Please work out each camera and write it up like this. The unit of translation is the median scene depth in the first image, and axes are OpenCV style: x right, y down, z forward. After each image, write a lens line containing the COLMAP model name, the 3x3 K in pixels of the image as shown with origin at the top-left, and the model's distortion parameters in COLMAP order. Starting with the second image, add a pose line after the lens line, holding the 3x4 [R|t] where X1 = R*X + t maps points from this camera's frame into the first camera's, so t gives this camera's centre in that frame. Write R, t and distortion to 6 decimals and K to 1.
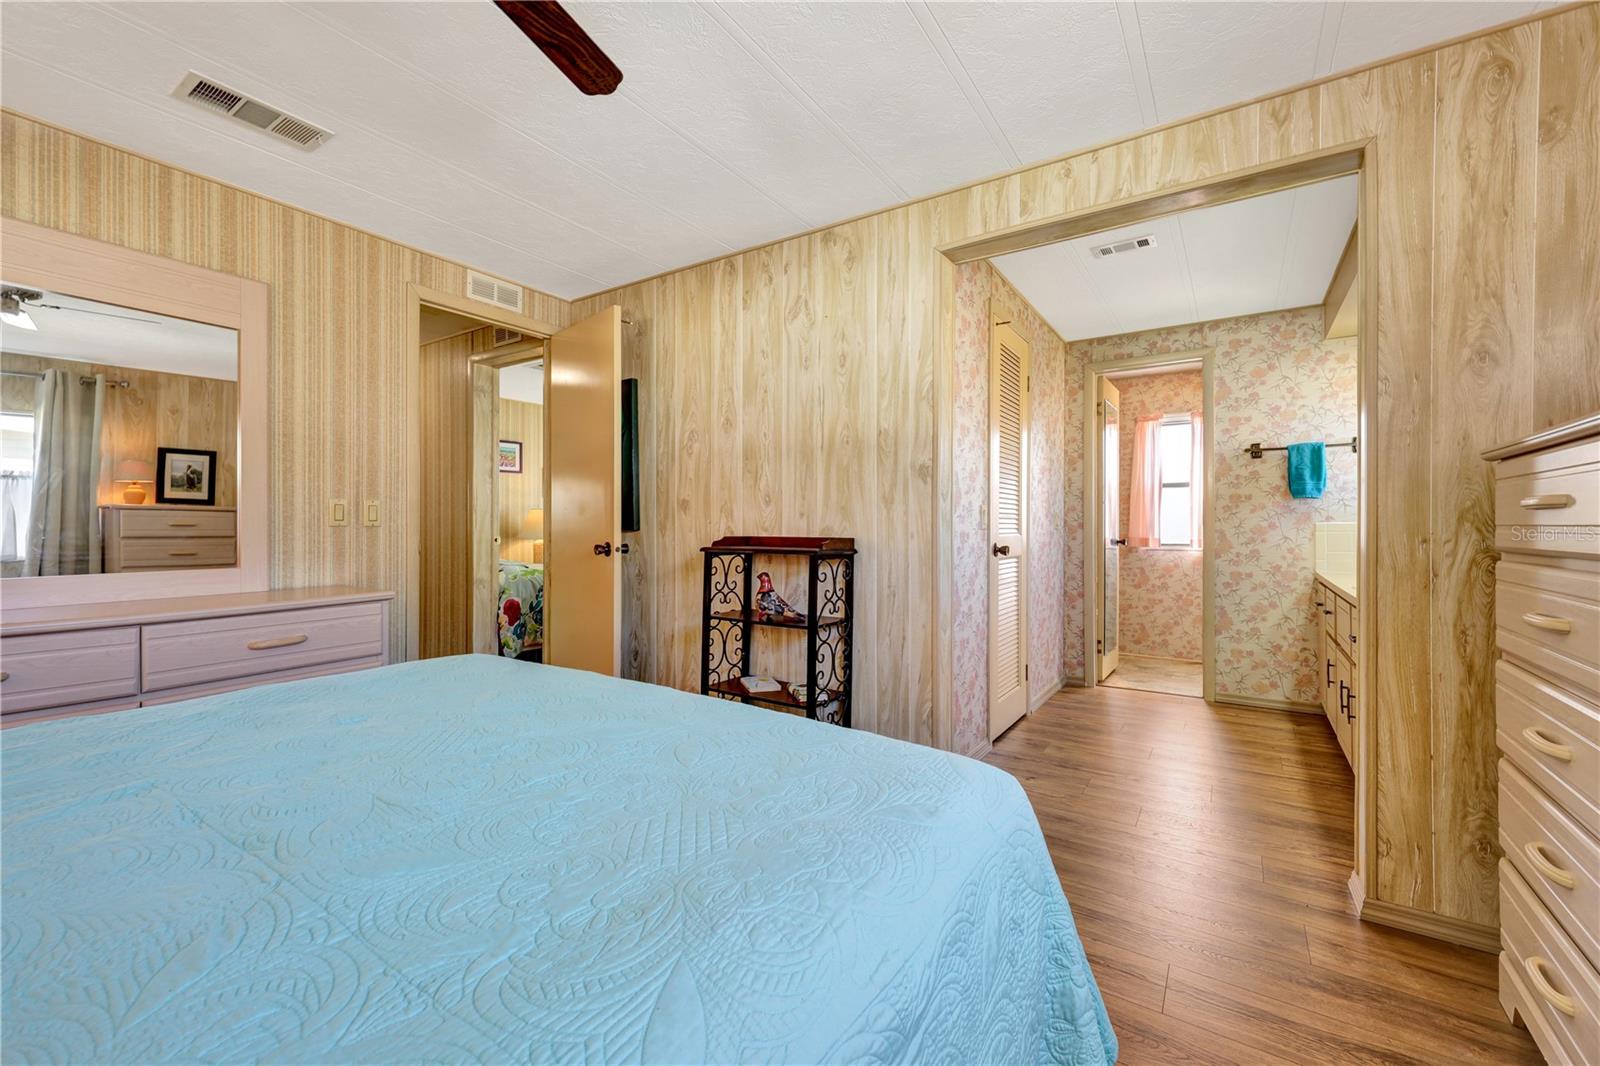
lens RADIAL K [[648.4, 0, 807.3], [0, 648.4, 527.5], [0, 0, 1]] dist [0.001098, -0.000628]
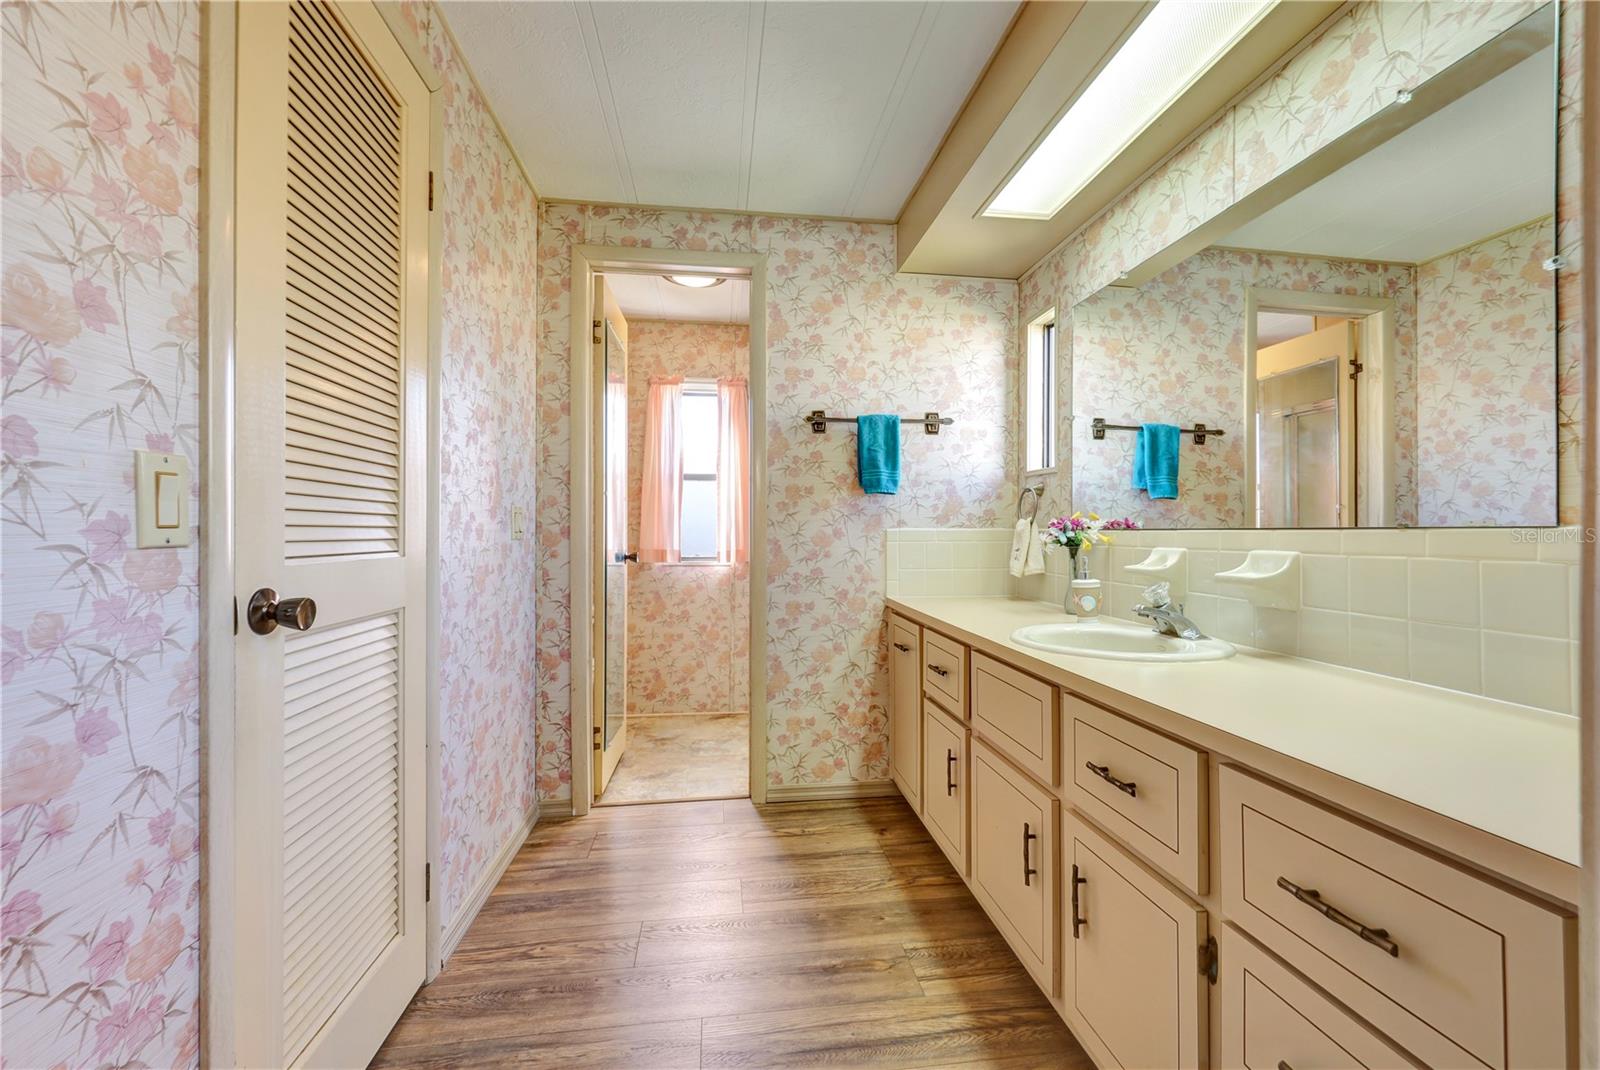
lens RADIAL K [[648.4, 0, 800.6], [0, 648.4, 536.4], [0, 0, 1]] dist [0.001098, -0.000628]
pose [[0.754240, -0.001732, 0.656597, 0.230242], [0.000010, 0.999997, 0.002626, -0.000698], [-0.656599, -0.001974, 0.754237, 0.493030]]
